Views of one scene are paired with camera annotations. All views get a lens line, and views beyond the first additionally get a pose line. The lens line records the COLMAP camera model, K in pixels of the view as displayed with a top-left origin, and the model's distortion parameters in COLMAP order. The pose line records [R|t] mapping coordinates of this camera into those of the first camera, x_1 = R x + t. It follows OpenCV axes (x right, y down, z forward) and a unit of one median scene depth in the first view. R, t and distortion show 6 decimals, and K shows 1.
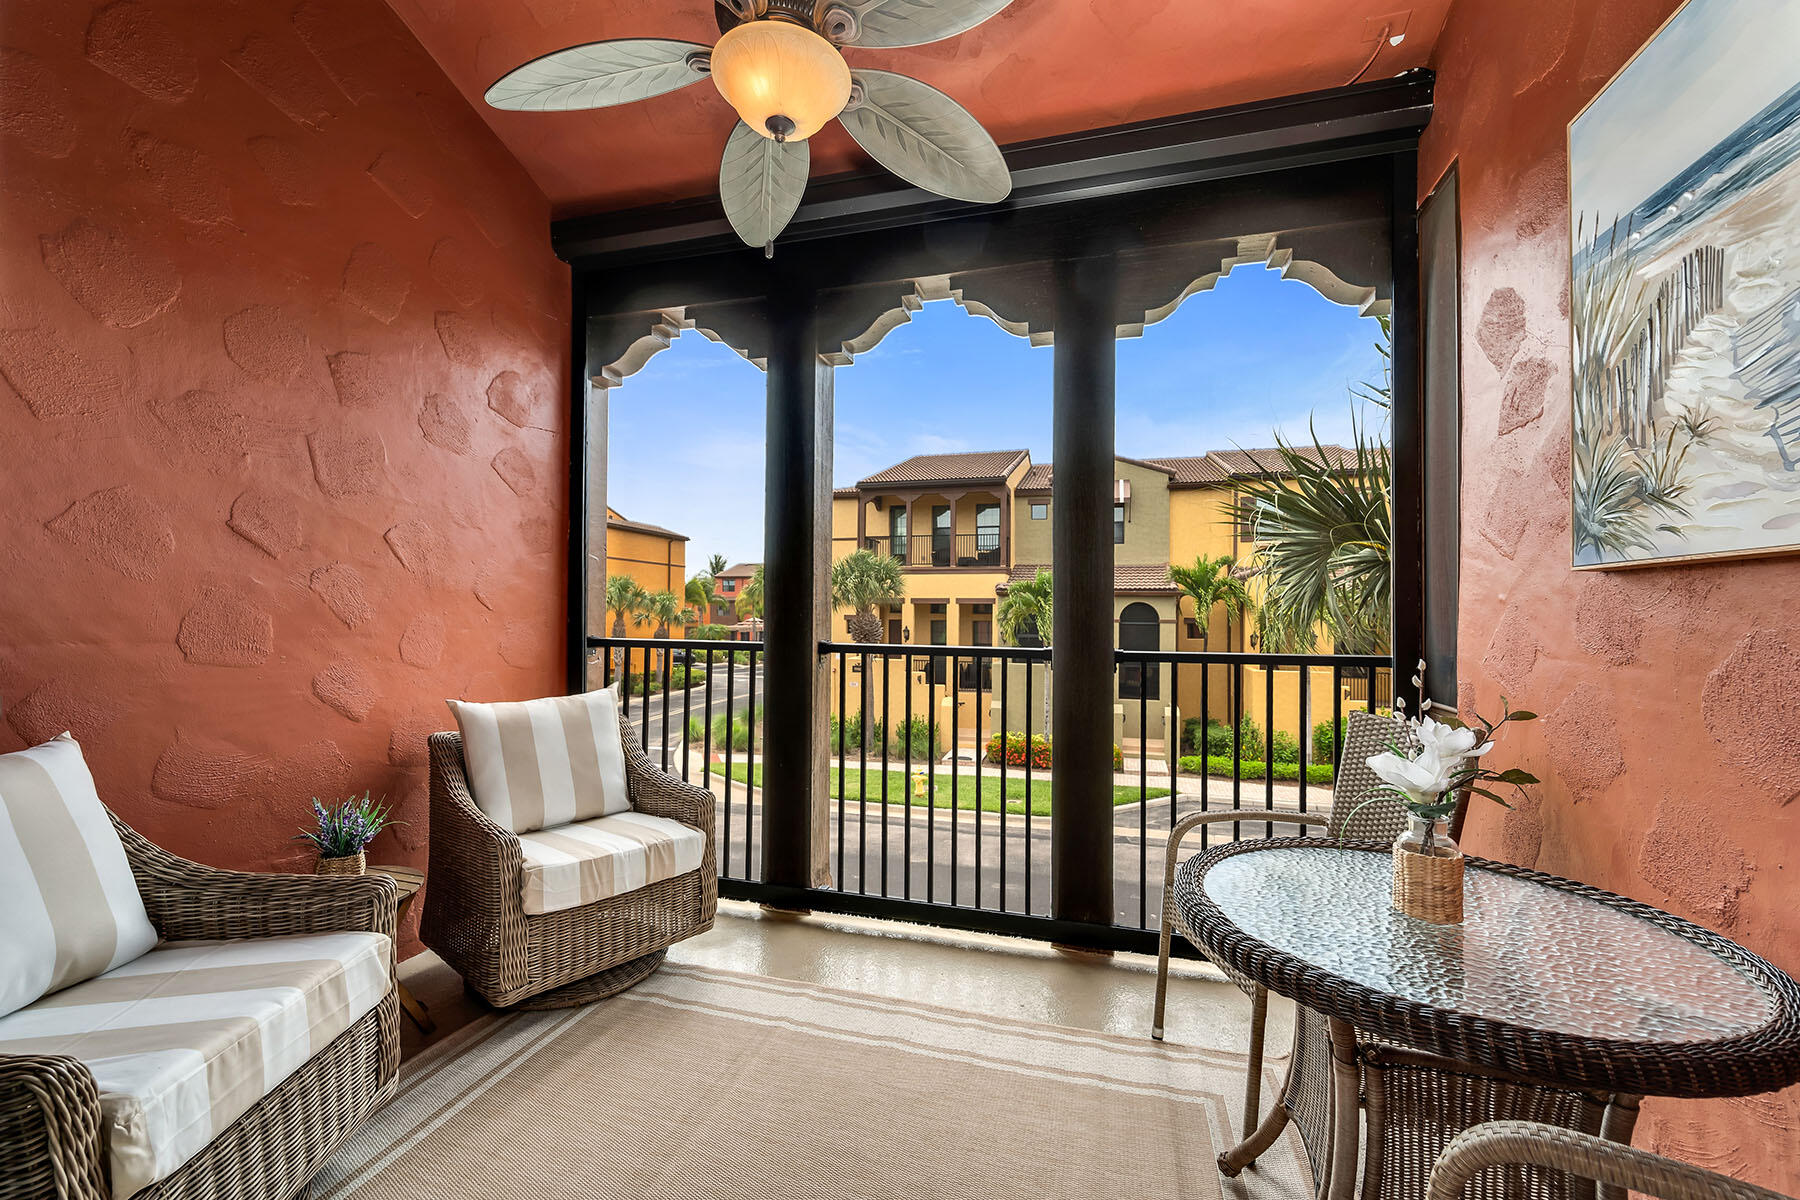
lens RADIAL K [[720.8, 0, 899.8], [0, 720.8, 605.1], [0, 0, 1]] dist [-0.000105, 0.000098]
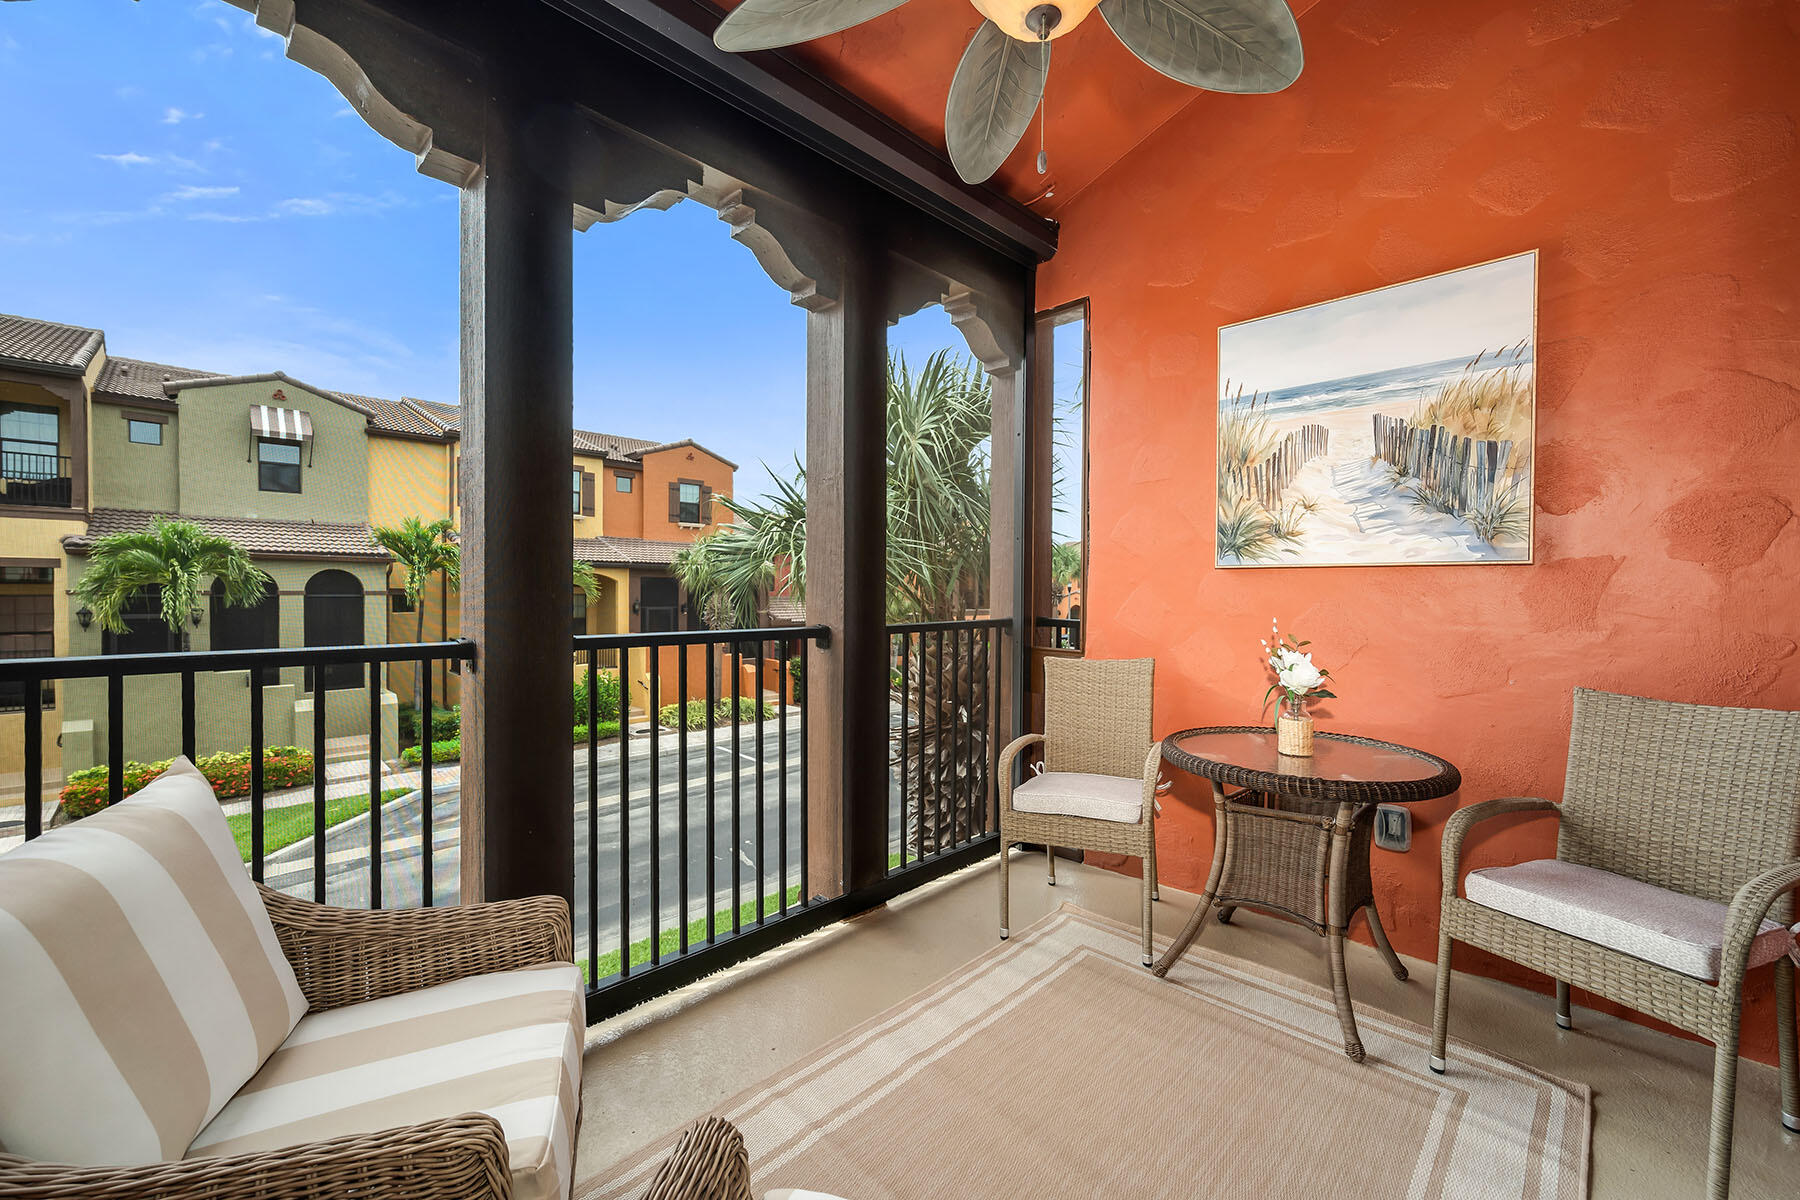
lens RADIAL K [[720.8, 0, 899.8], [0, 720.8, 605.1], [0, 0, 1]] dist [-0.000105, 0.000098]
pose [[0.464912, -0.025568, 0.884988, -0.088516], [-0.012489, 0.999294, 0.035431, -0.000566], [-0.885269, -0.027525, 0.464265, 0.067076]]
